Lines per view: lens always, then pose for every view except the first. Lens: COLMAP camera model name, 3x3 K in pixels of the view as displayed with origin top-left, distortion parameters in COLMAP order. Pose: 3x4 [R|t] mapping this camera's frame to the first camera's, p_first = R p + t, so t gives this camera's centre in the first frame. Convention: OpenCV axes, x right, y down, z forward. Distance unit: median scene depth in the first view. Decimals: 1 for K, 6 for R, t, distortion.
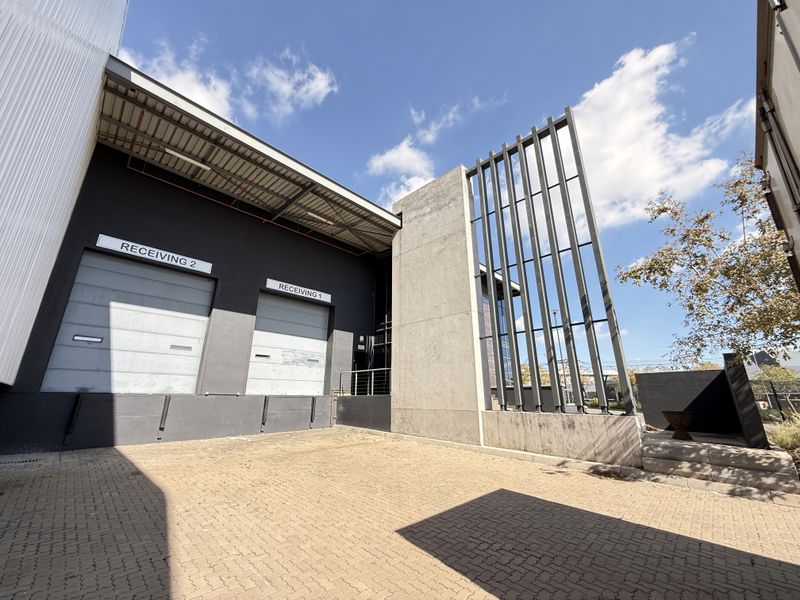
lens RADIAL K [[318.9, 0, 400.0], [0, 318.9, 300.0], [0, 0, 1]] dist [0.000558, -0.000060]
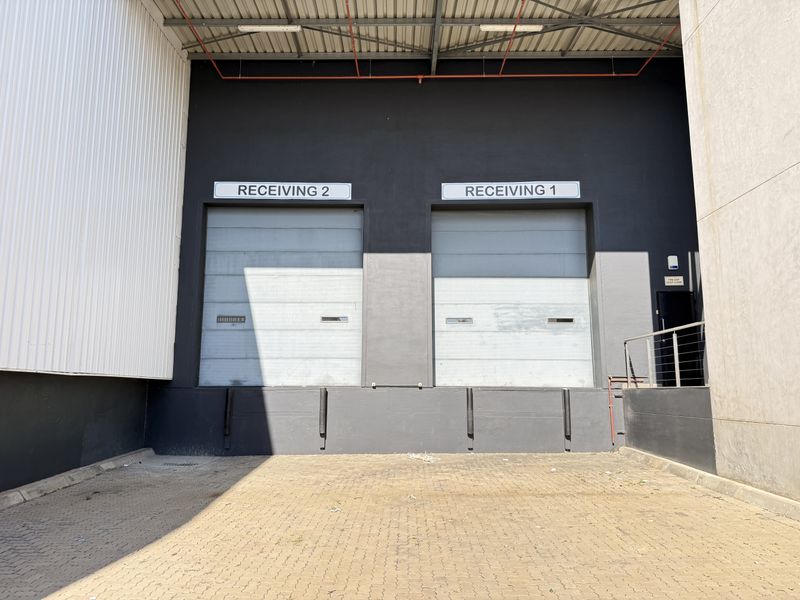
lens RADIAL K [[574.0, 0, 400.0], [0, 574.0, 300.0], [0, 0, 1]] dist [0.076001, -0.005877]
pose [[0.696427, -0.115710, -0.708238, 0.238387], [0.212263, 0.975970, 0.049272, 0.071762], [0.685517, -0.184647, 0.704253, 0.226448]]
